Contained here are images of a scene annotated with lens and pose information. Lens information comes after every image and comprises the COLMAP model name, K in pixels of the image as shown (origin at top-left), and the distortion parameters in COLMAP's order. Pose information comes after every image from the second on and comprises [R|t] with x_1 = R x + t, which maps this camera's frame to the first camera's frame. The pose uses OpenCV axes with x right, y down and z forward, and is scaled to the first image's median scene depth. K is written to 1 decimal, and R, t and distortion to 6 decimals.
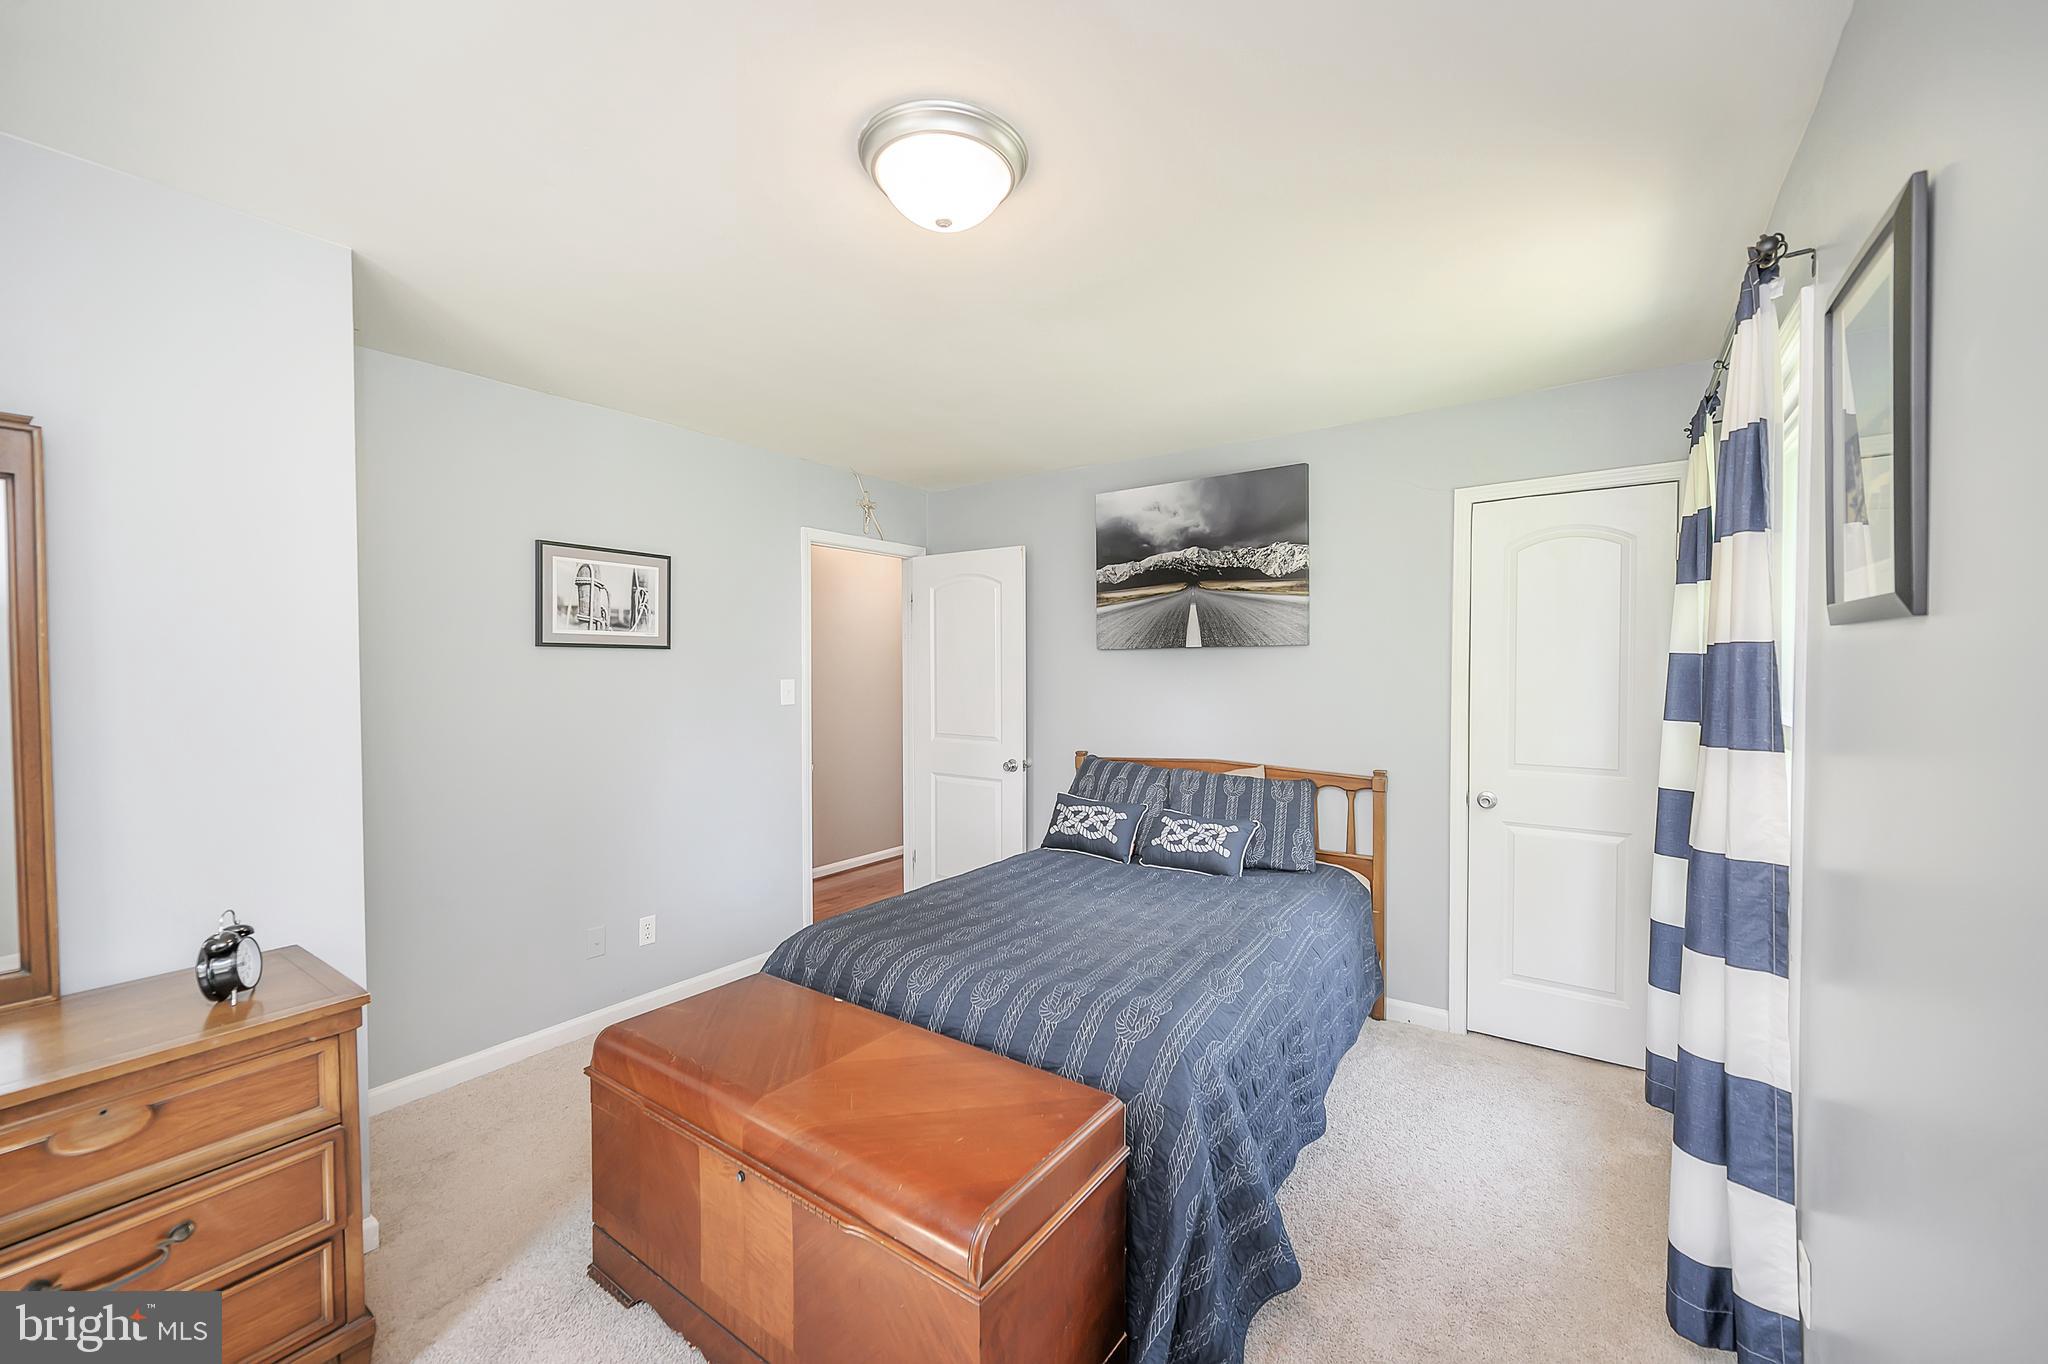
lens RADIAL K [[804.7, 0, 1025.8], [0, 804.7, 678.6], [0, 0, 1]] dist [0.000876, -0.000537]
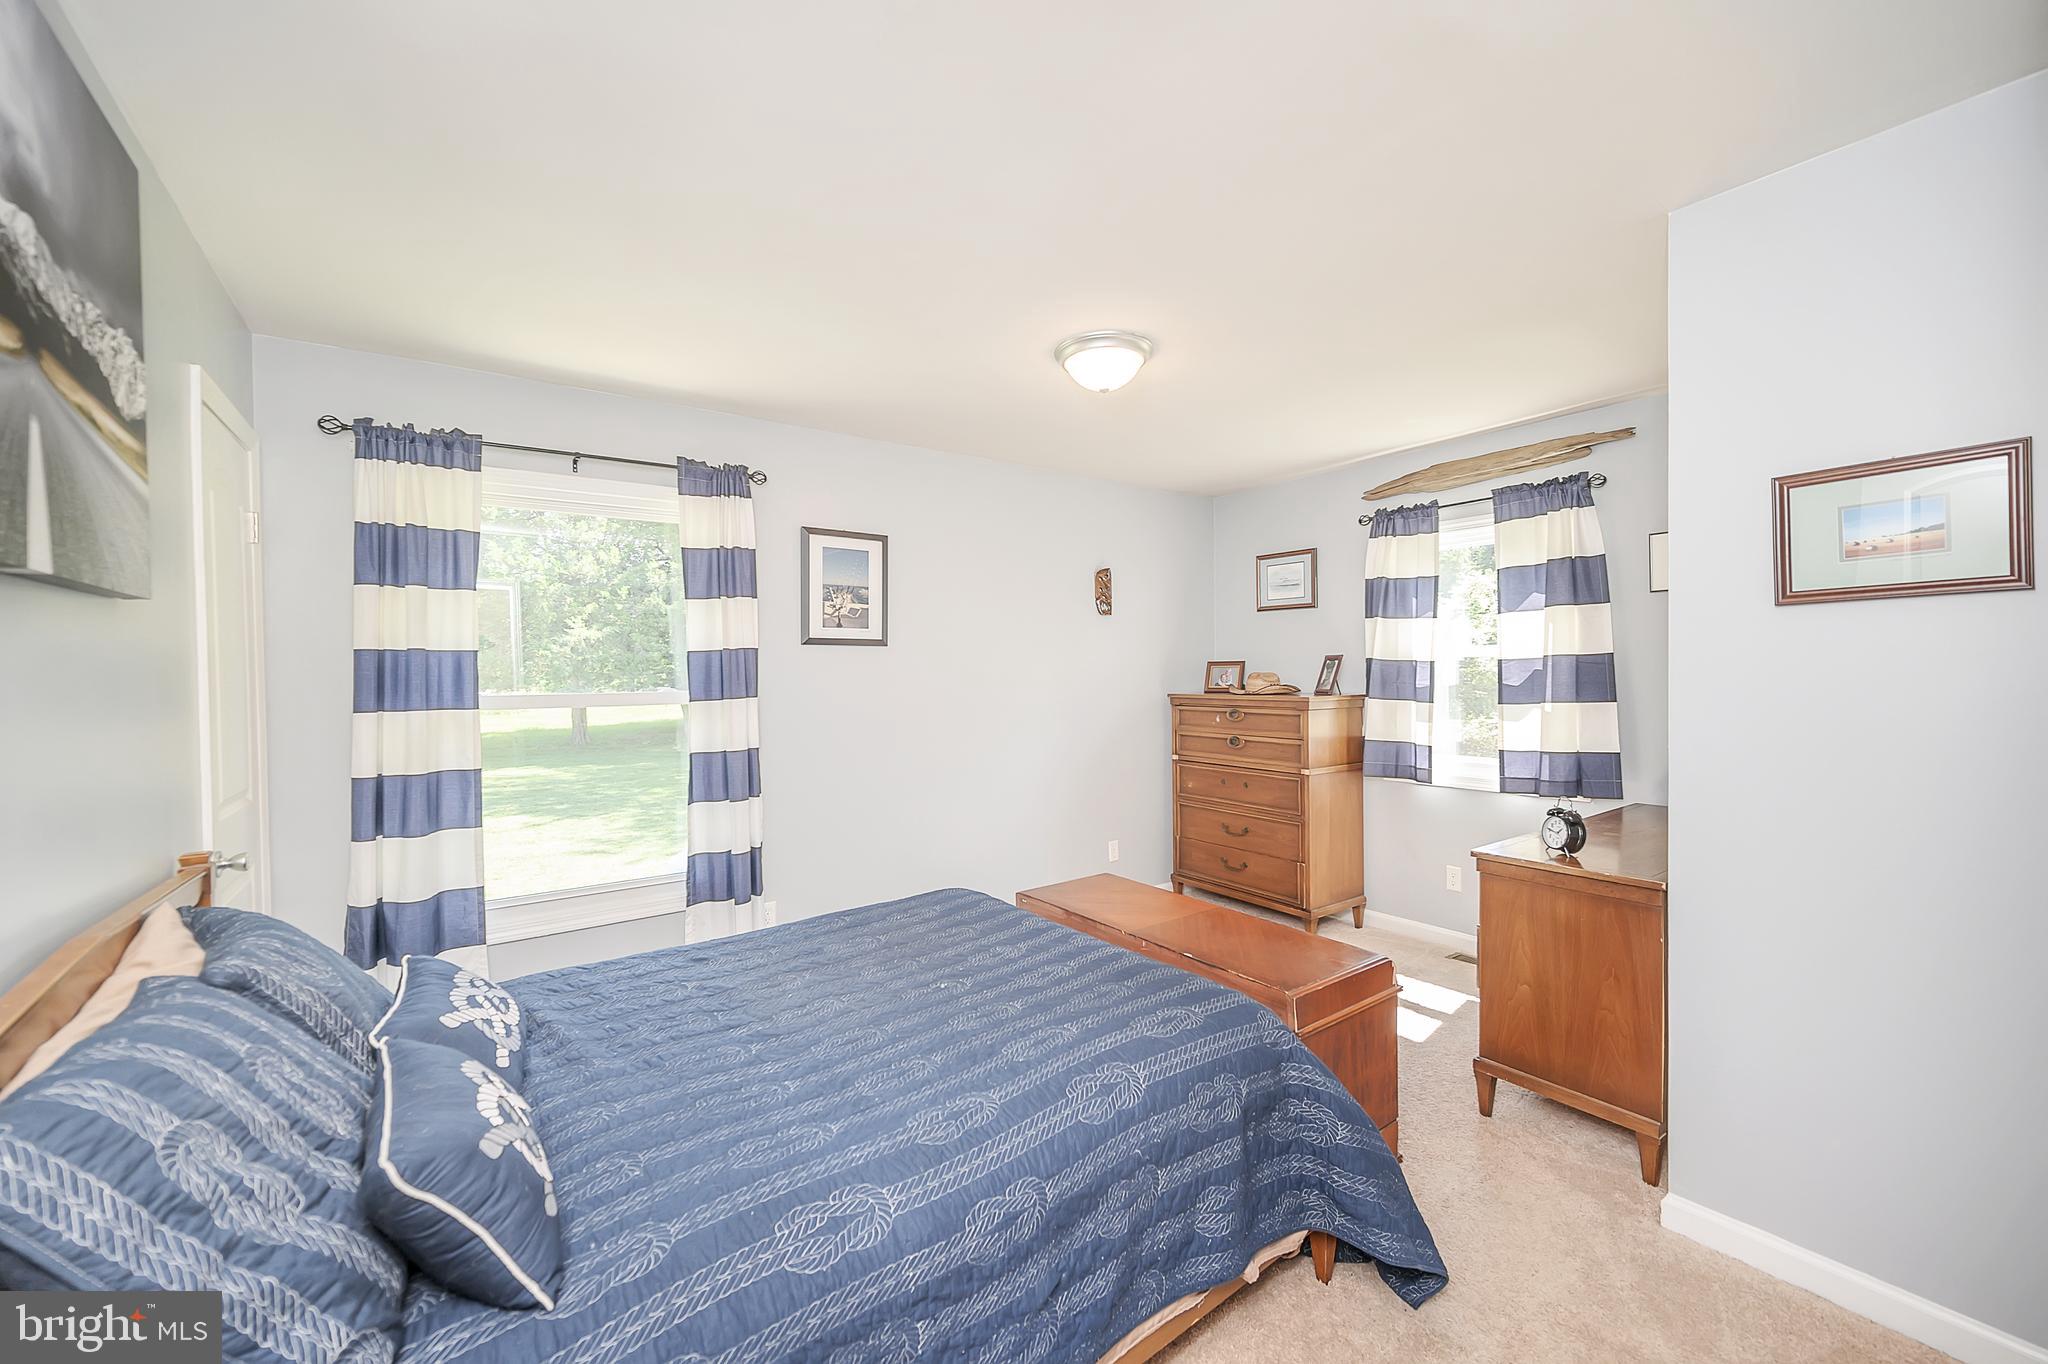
lens RADIAL K [[804.7, 0, 1025.8], [0, 804.7, 678.6], [0, 0, 1]] dist [0.000876, -0.000537]
pose [[-0.946445, 0.001991, 0.322860, -0.307007], [0.010212, 0.999665, 0.023771, -0.007550], [-0.322704, 0.025795, -0.946148, 1.676660]]
